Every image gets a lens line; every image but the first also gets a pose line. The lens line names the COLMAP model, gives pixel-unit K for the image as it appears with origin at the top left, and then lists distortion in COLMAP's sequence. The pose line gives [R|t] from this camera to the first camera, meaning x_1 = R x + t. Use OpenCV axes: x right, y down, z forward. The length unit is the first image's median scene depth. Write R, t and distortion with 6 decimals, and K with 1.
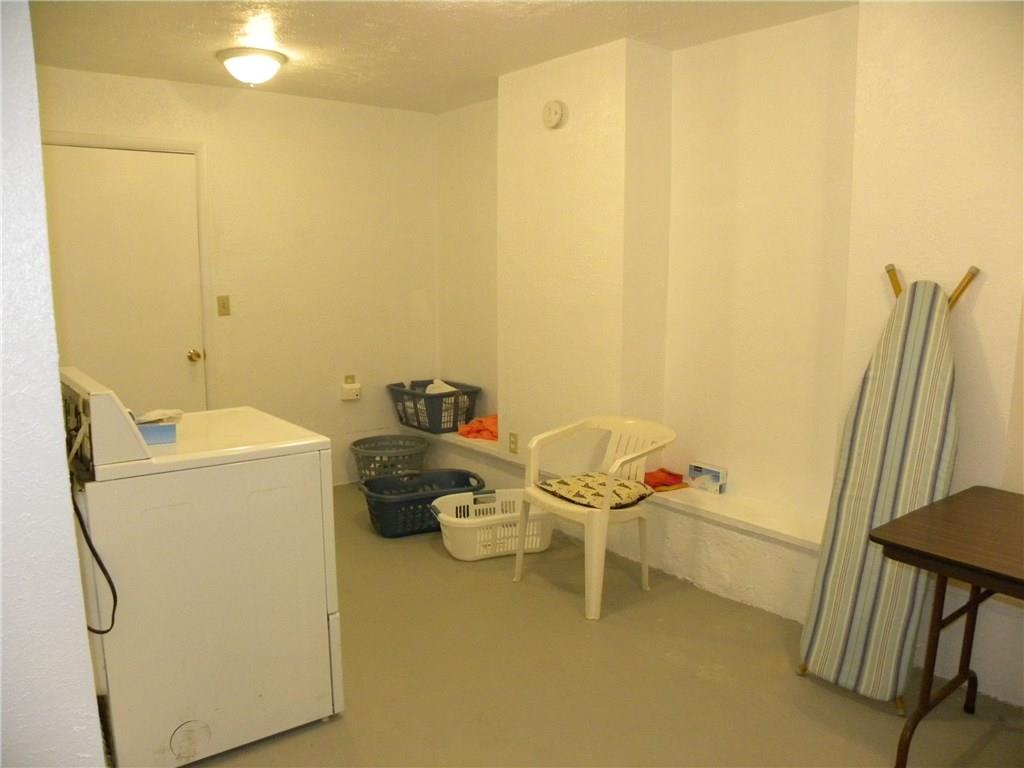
lens RADIAL K [[778.0, 0, 511.8], [0, 778.0, 379.5], [0, 0, 1]] dist [-0.149926, 0.082089]
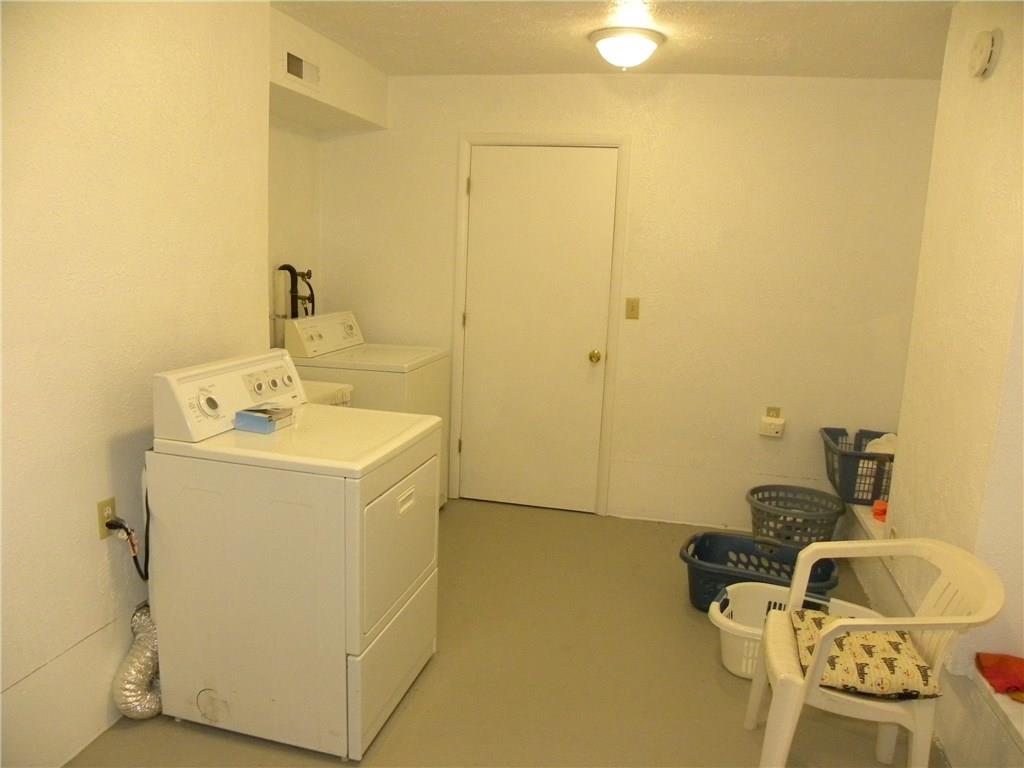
lens RADIAL K [[778.0, 0, 511.9], [0, 778.0, 391.6], [0, 0, 1]] dist [-0.149926, 0.082089]
pose [[0.632746, 0.171973, -0.755021, 0.296823], [-0.159019, 0.983104, 0.090658, -0.066169], [0.757856, 0.062700, 0.649403, 0.307173]]
